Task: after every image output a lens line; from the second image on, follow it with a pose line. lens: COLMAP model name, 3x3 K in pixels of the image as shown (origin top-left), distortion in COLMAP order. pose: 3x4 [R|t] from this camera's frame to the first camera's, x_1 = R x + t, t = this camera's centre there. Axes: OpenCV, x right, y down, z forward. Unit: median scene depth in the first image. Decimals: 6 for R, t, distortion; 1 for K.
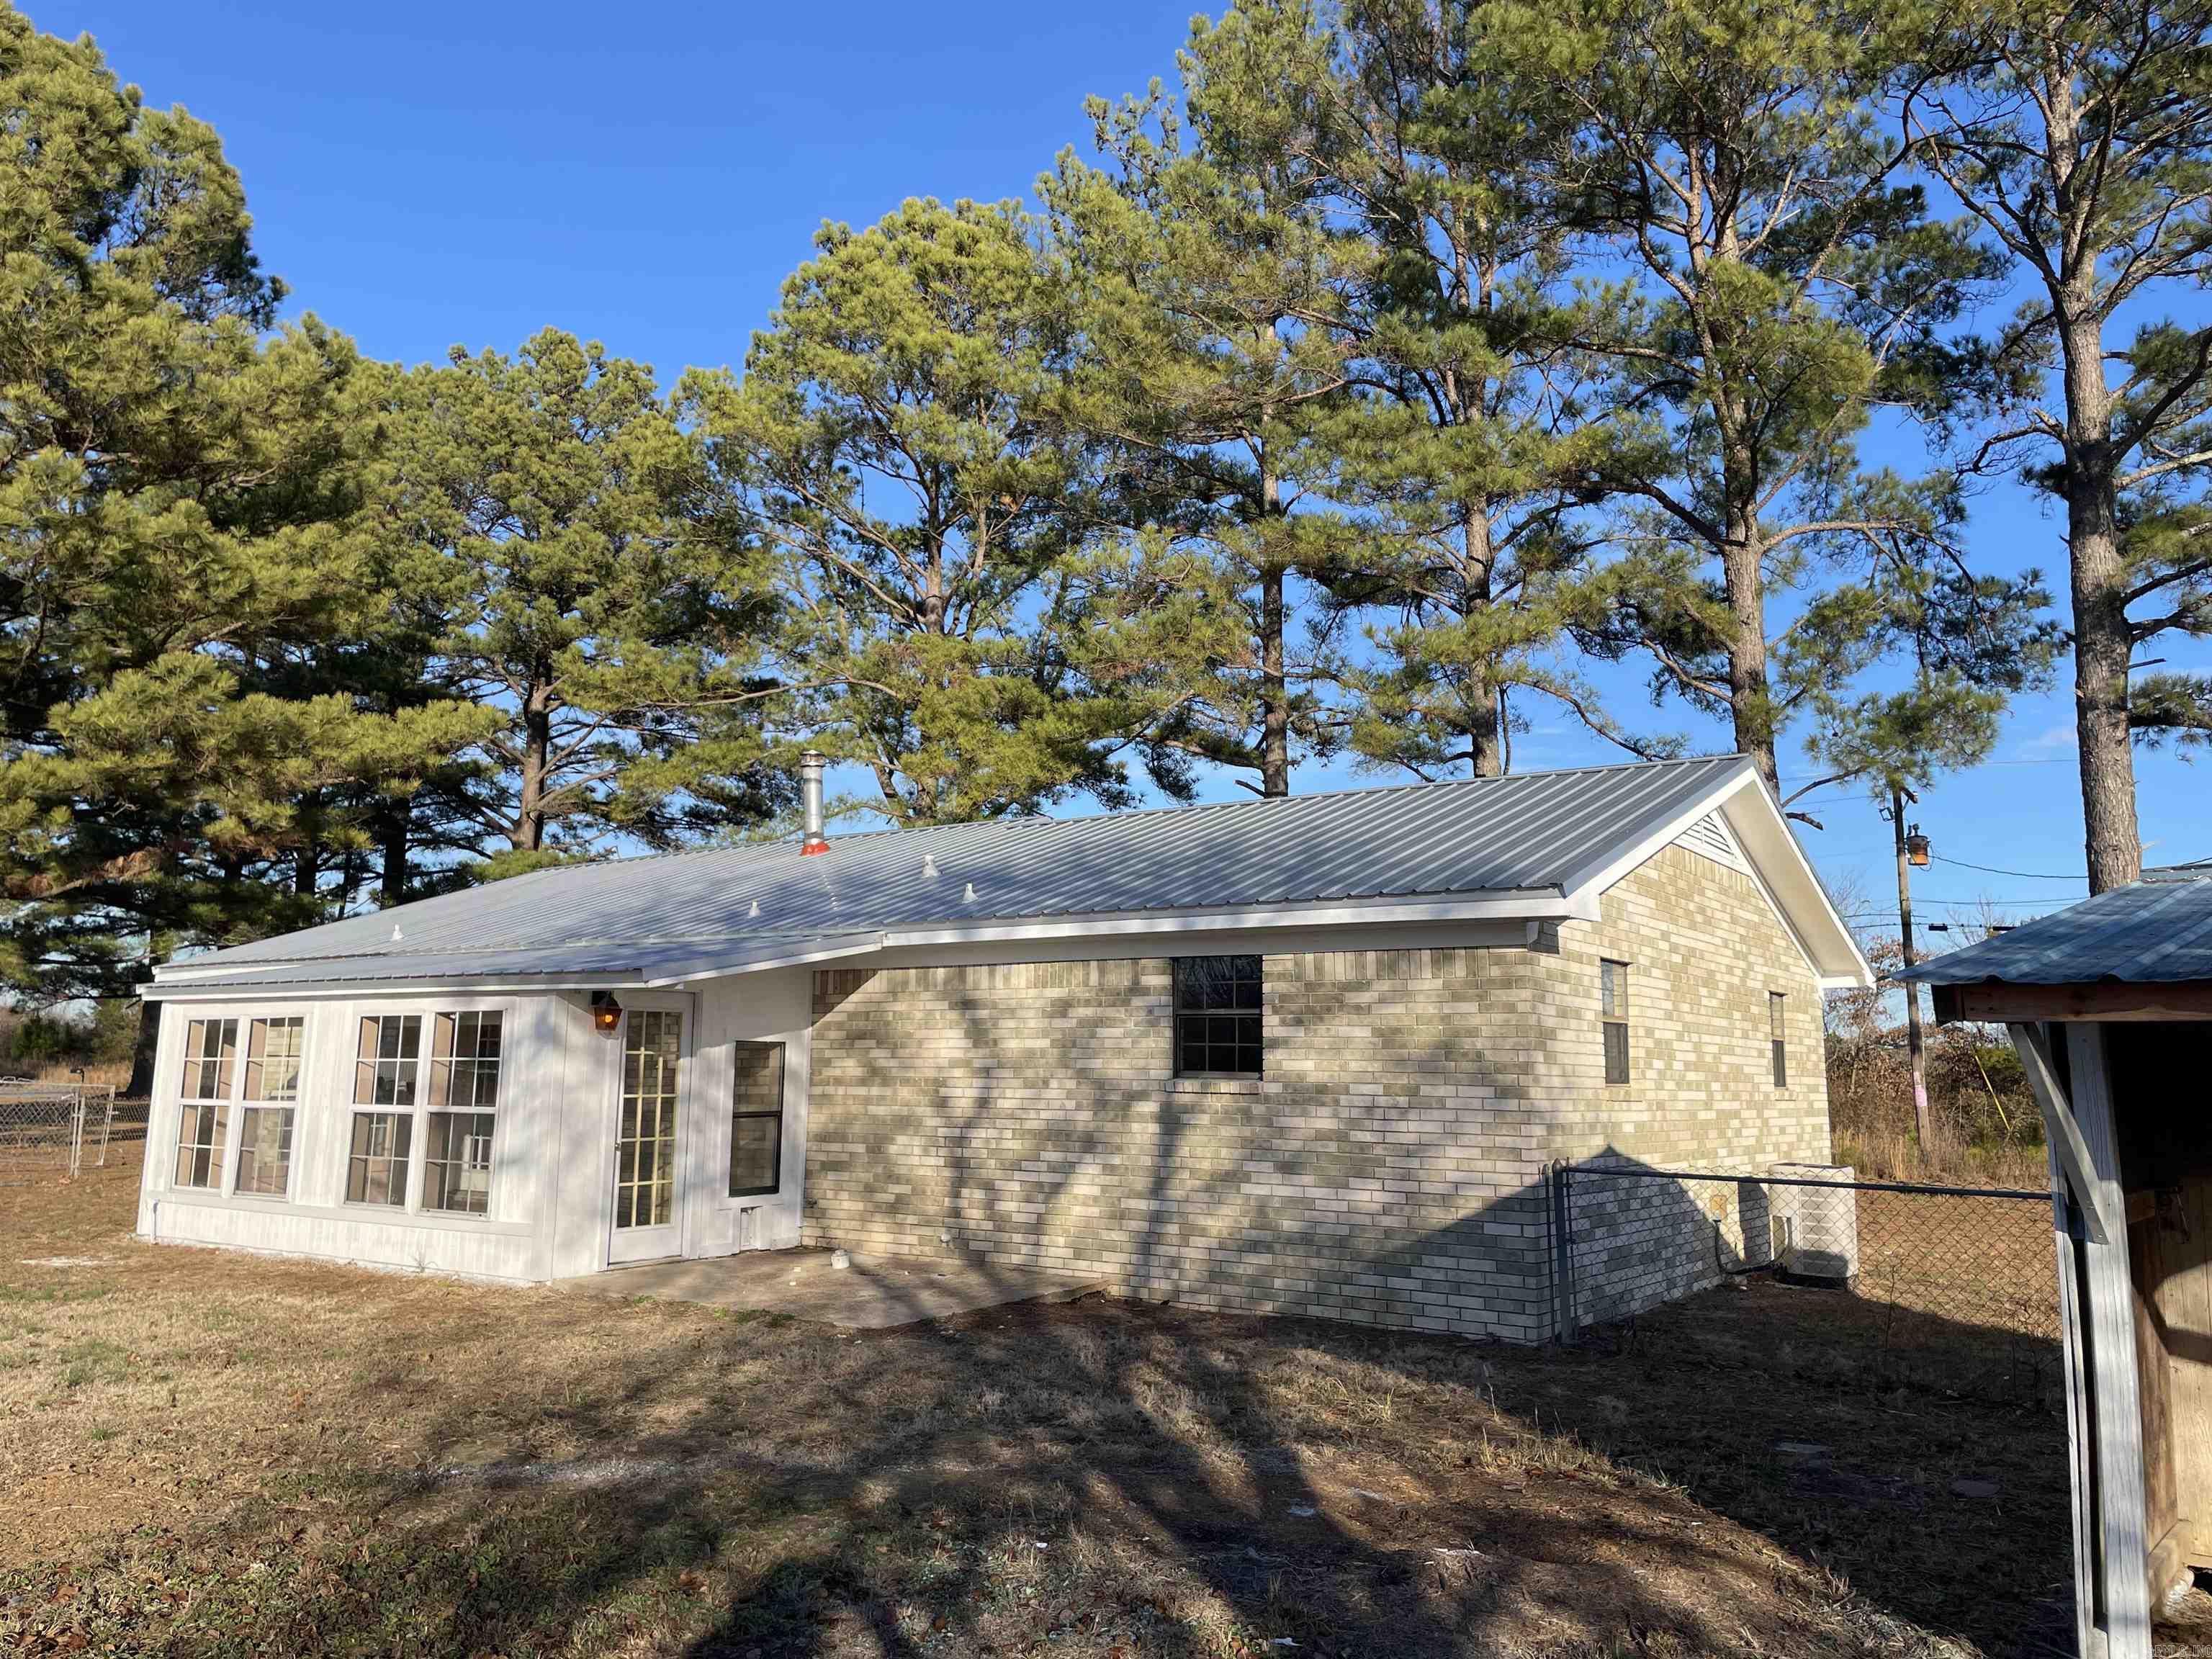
lens RADIAL K [[1669.7, 0, 1108.2], [0, 1669.7, 819.9], [0, 0, 1]] dist [0.088708, -0.118174]
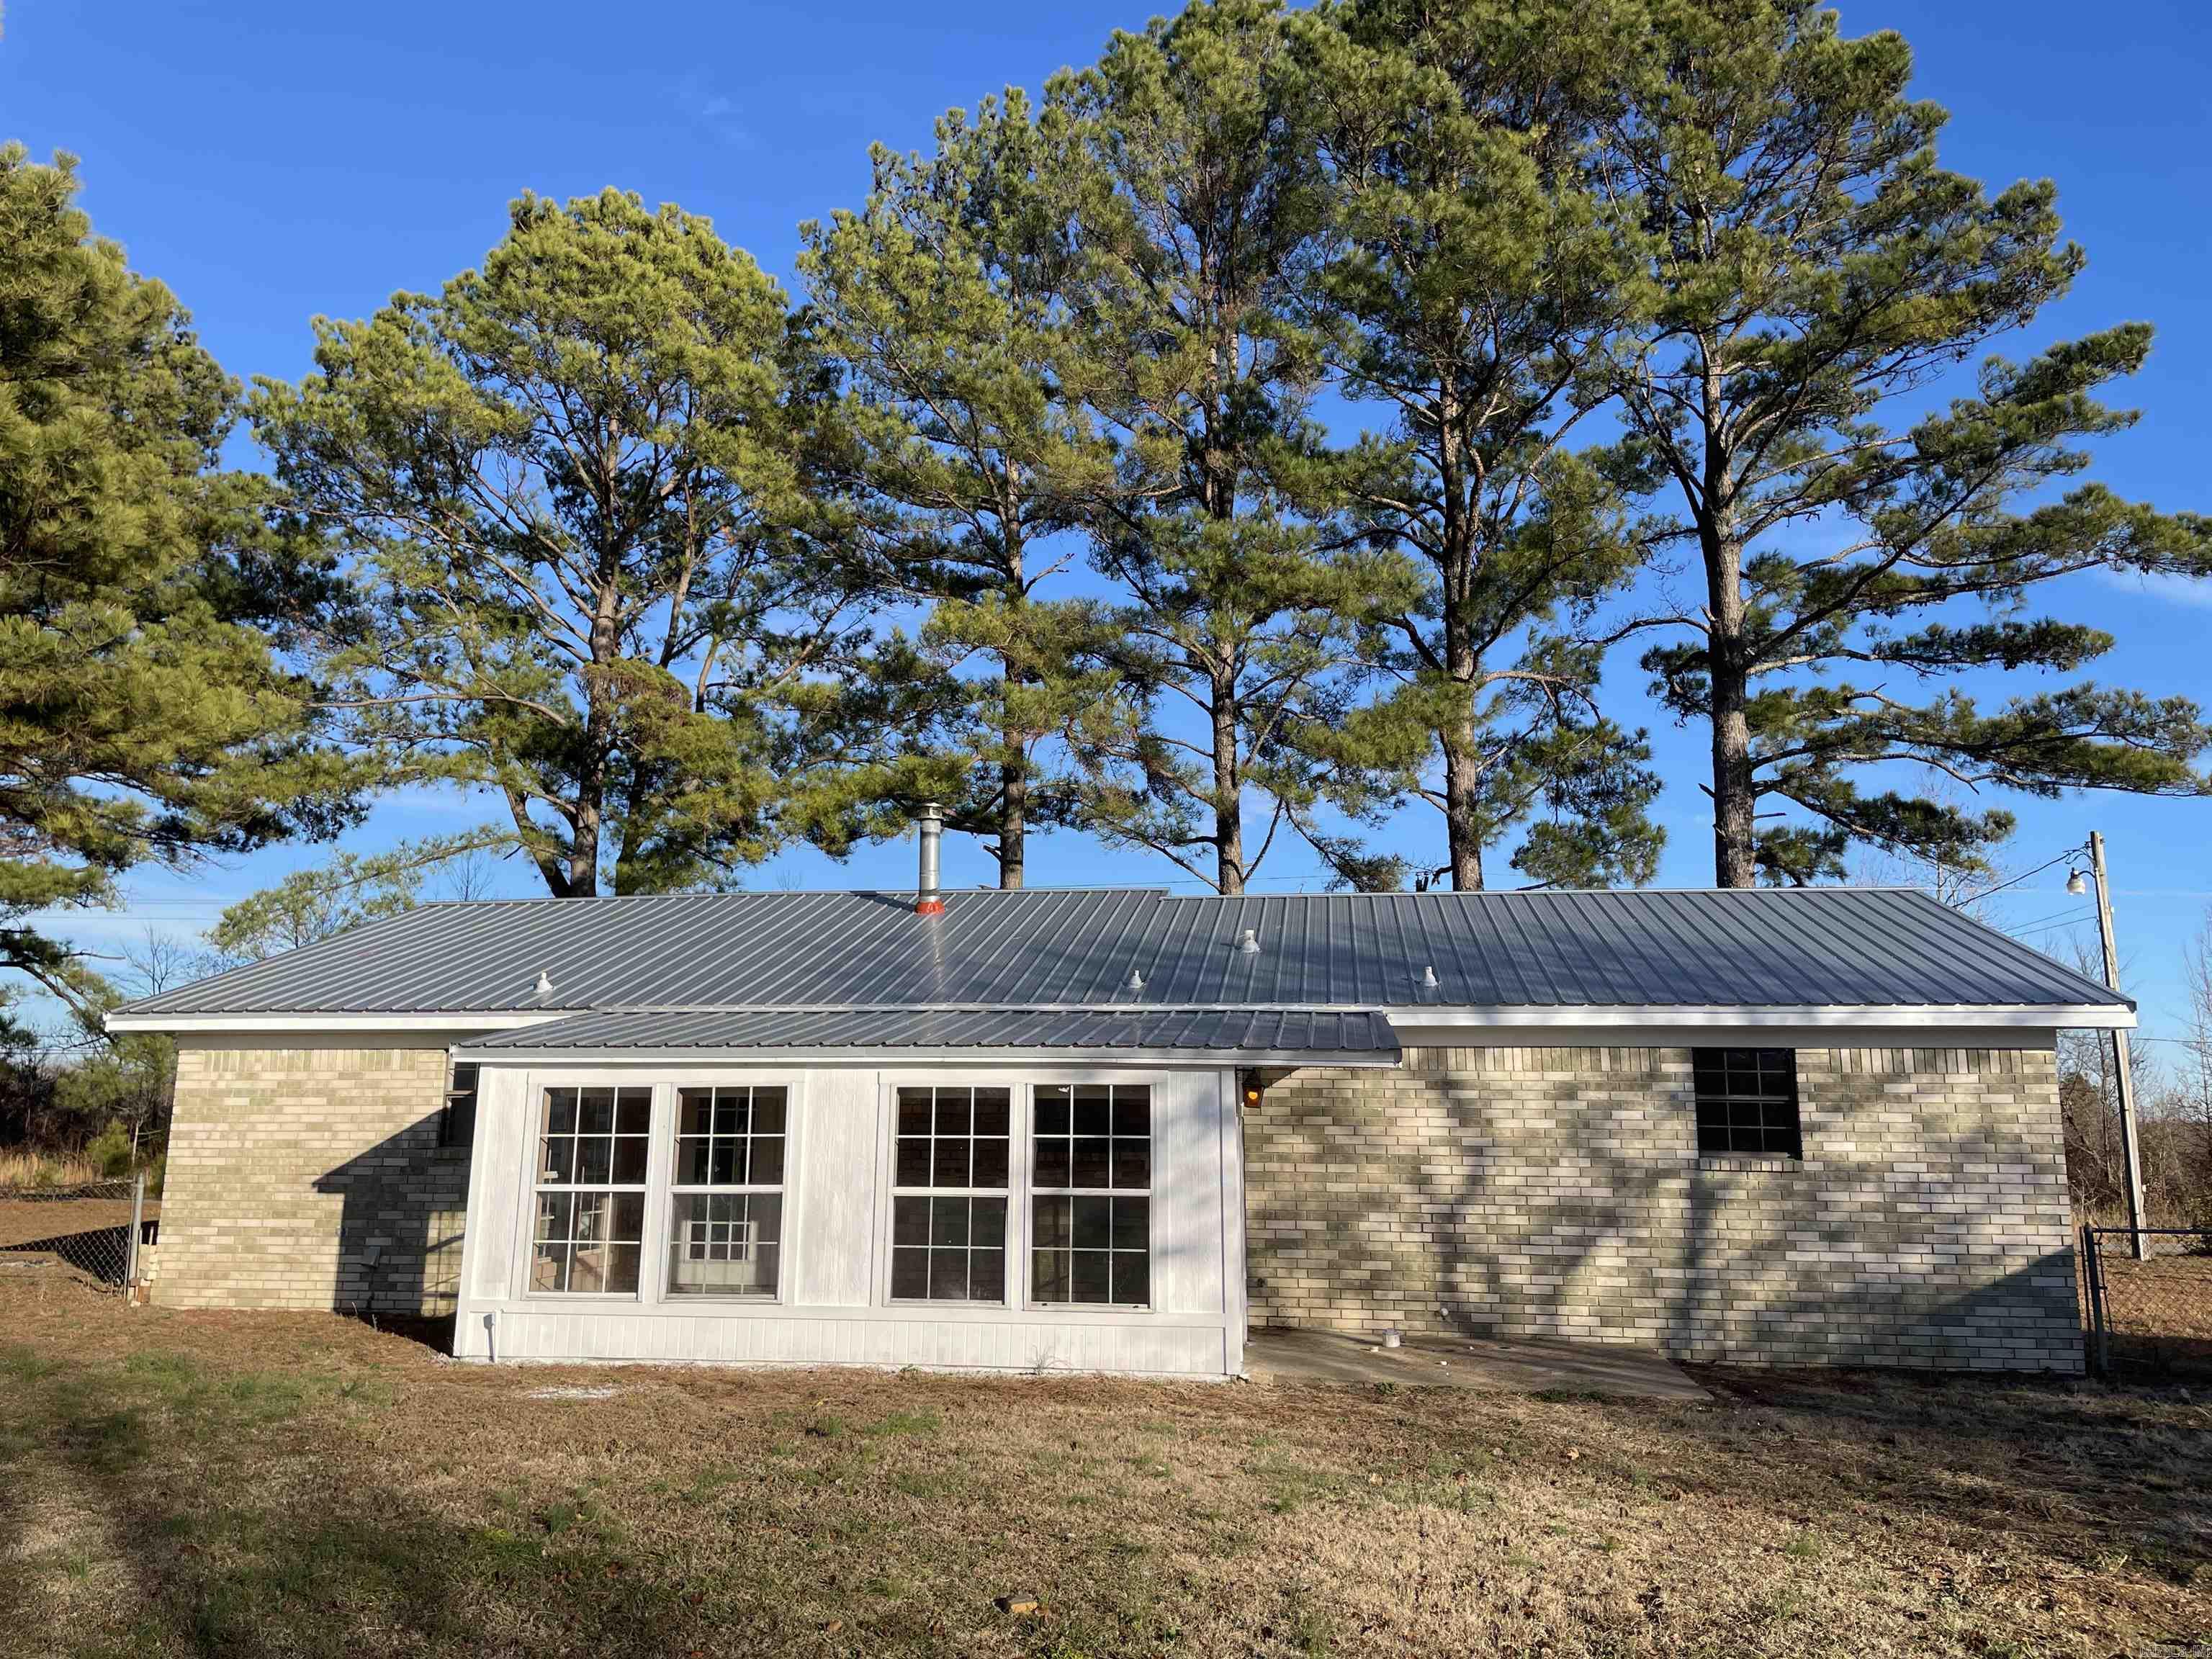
lens RADIAL K [[1669.7, 0, 1089.1], [0, 1669.7, 835.8], [0, 0, 1]] dist [0.088708, -0.118174]
pose [[0.890695, 0.075712, 0.448253, -0.821617], [-0.065478, 0.997118, -0.038310, 0.011230], [-0.449861, 0.004772, 0.893086, 0.180490]]
